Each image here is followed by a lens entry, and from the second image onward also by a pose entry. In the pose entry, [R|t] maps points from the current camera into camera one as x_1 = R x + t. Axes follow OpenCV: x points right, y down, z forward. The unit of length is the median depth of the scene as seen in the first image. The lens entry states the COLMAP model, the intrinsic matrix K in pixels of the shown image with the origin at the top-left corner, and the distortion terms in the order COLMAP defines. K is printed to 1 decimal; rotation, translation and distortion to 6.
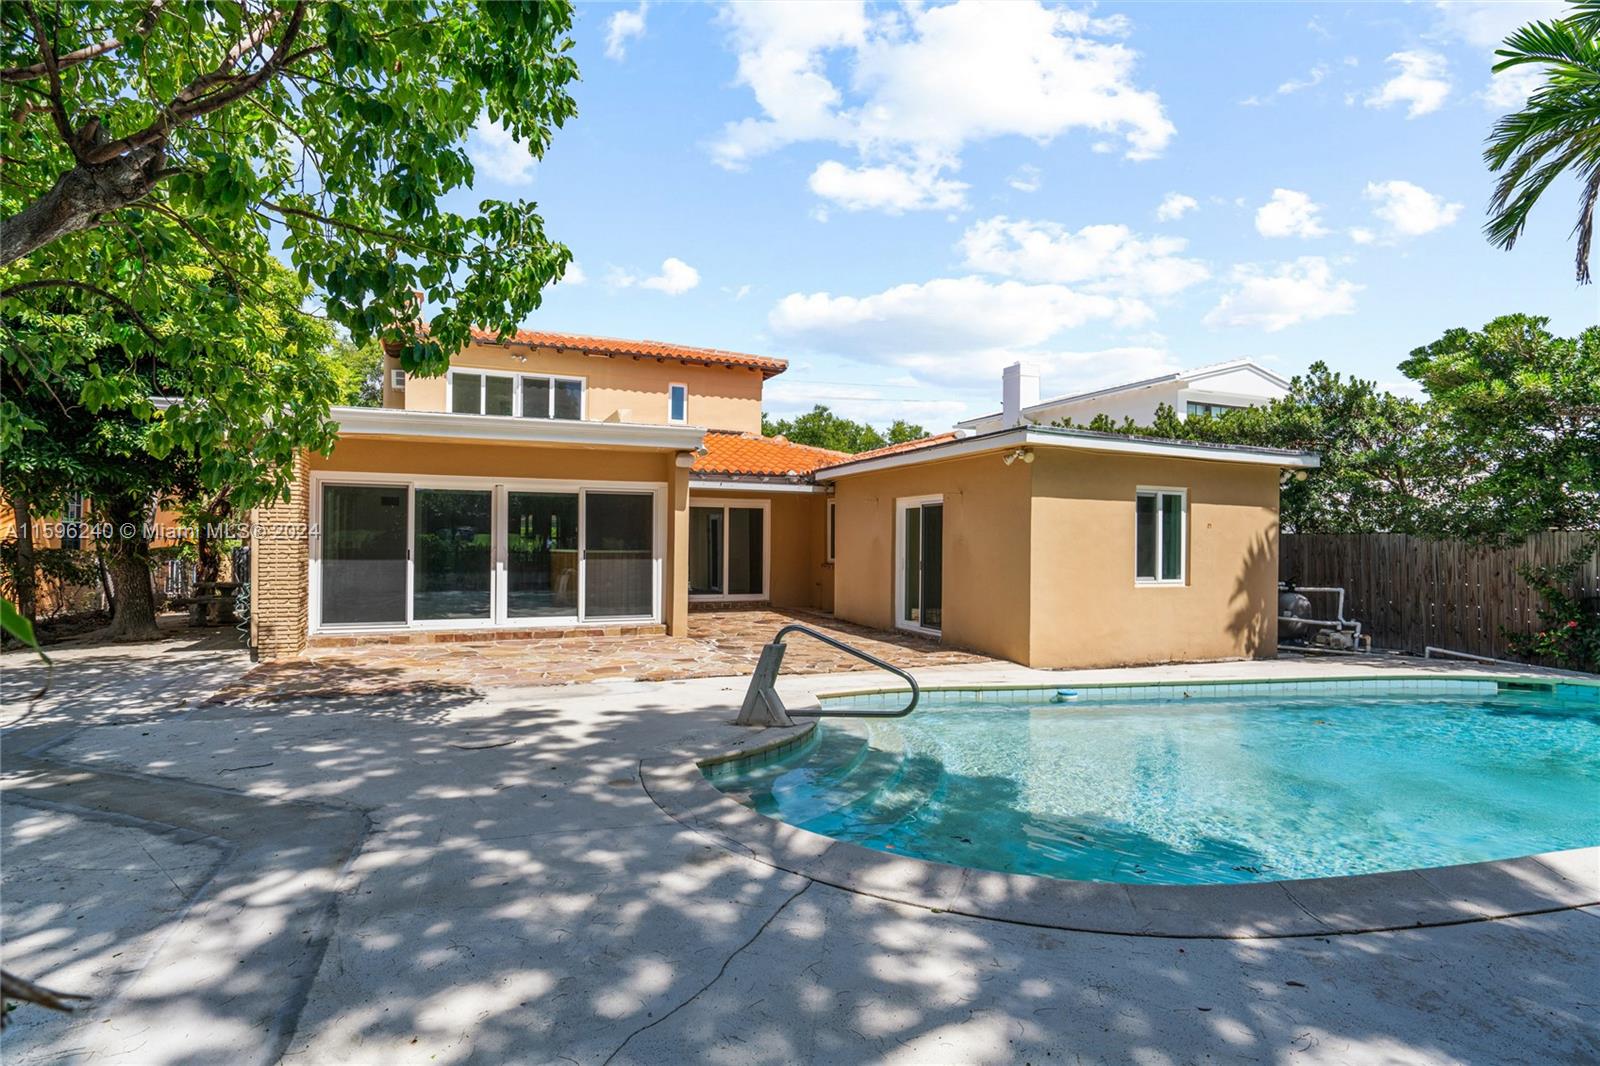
lens RADIAL K [[896.8, 0, 800.0], [0, 896.8, 533.0], [0, 0, 1]] dist [0.000889, 0.000865]
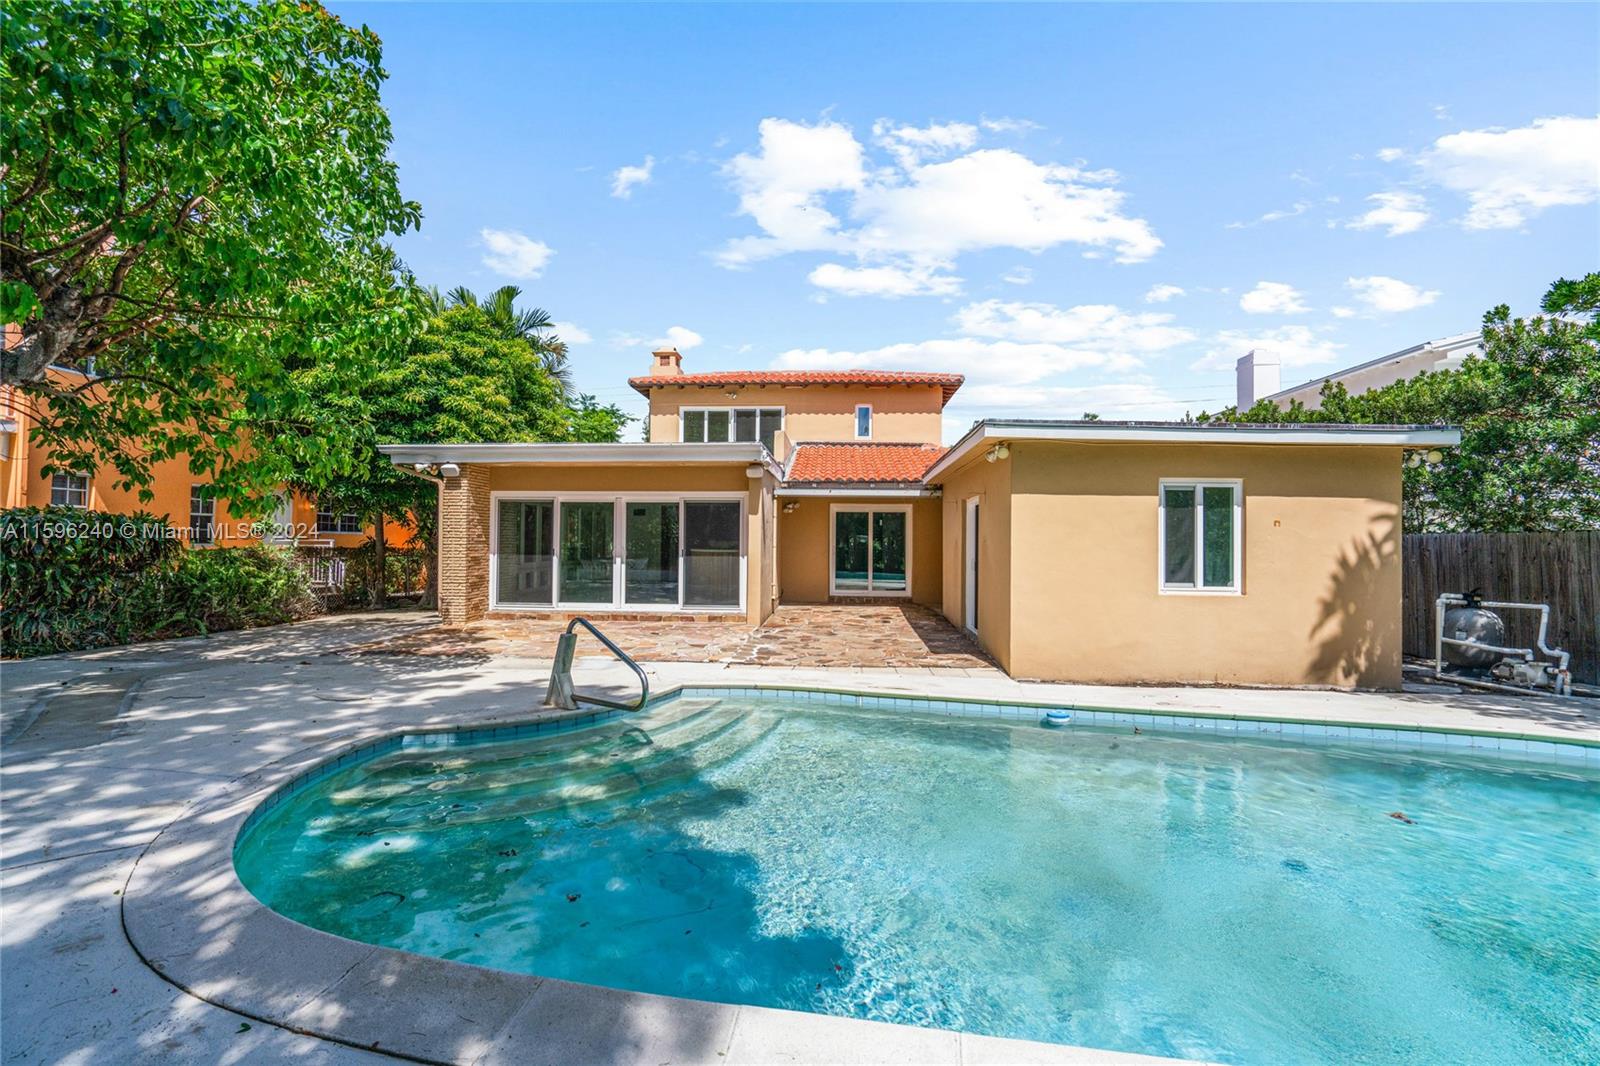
lens RADIAL K [[759.2, 0, 775.2], [0, 759.2, 526.6], [0, 0, 1]] dist [-0.003124, -0.000025]
pose [[0.886006, -0.009721, -0.463572, 0.346193], [0.003659, 0.999896, -0.013974, 0.003008], [0.463660, 0.010685, 0.885949, 0.153852]]
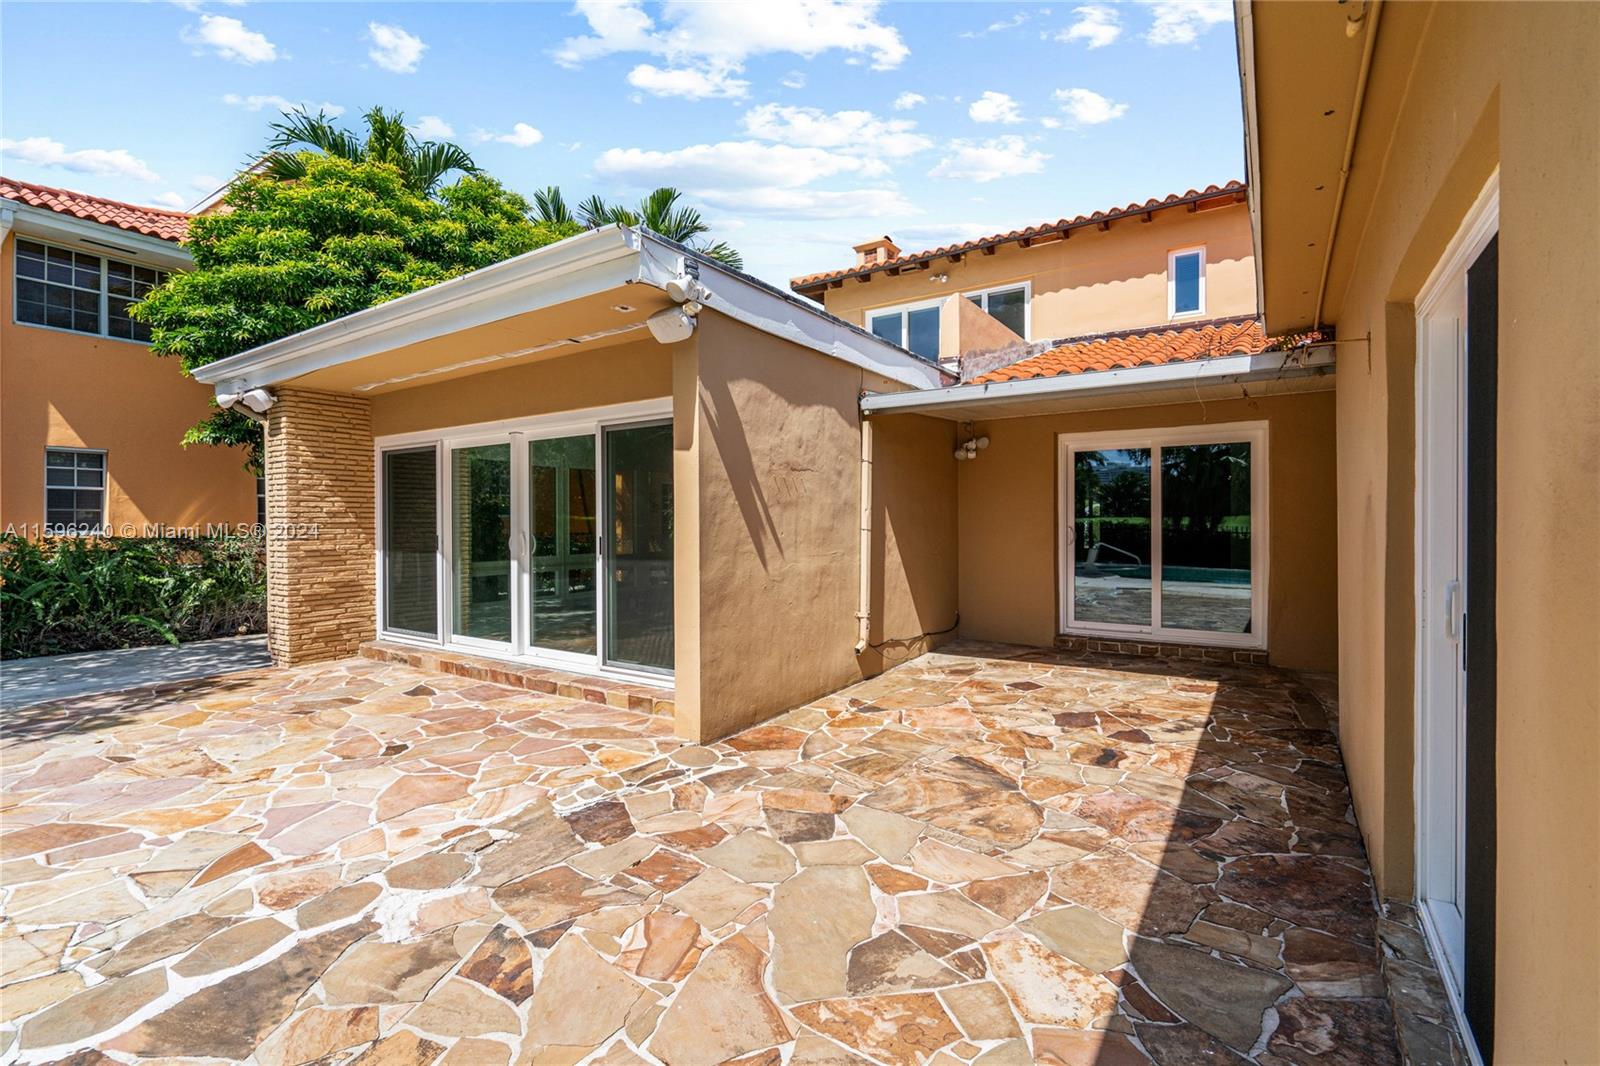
lens RADIAL K [[715.2, 0, 800.0], [0, 715.2, 533.0], [0, 0, 1]] dist [-0.000263, 0.000004]
pose [[0.558505, 0.002442, -0.829497, 0.180793], [0.016086, 0.999776, 0.013774, 0.012859], [0.829345, -0.021036, 0.558341, 0.867684]]
